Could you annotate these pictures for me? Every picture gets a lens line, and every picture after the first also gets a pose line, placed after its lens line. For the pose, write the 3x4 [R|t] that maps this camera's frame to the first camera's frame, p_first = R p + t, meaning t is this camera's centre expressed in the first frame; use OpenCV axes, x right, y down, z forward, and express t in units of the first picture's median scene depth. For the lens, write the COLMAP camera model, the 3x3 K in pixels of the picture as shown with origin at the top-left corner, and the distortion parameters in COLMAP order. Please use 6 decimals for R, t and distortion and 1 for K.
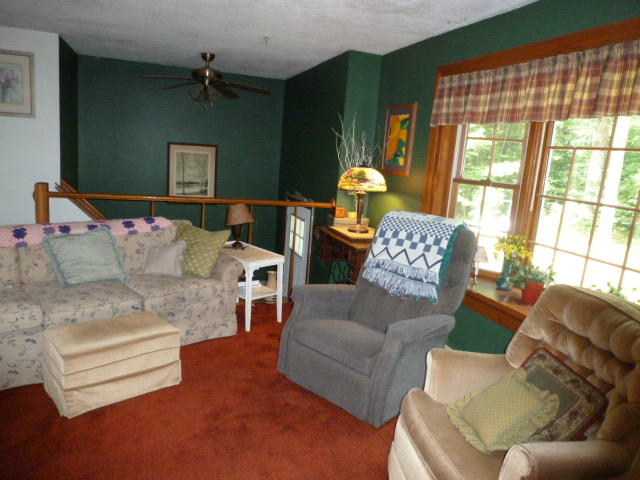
lens RADIAL K [[459.3, 0, 323.6], [0, 459.3, 240.6], [0, 0, 1]] dist [-0.050446, 0.004155]
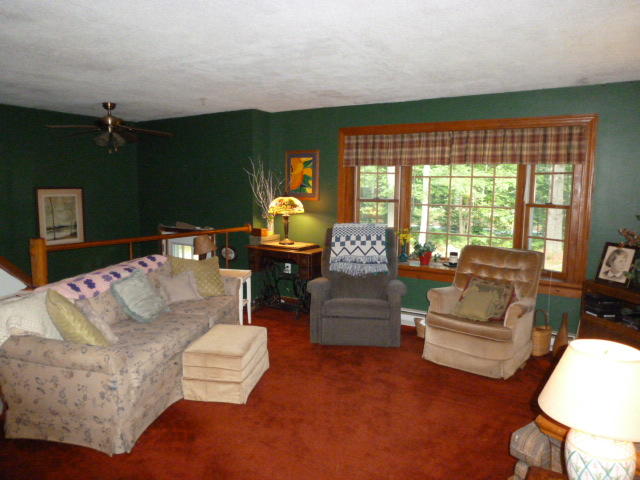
lens RADIAL K [[459.3, 0, 316.9], [0, 459.3, 241.4], [0, 0, 1]] dist [-0.050446, 0.004155]
pose [[0.788189, -0.139118, 0.599504, -0.763743], [0.161813, 0.986688, 0.016225, -0.040126], [-0.593780, 0.084219, 0.800208, -0.156701]]
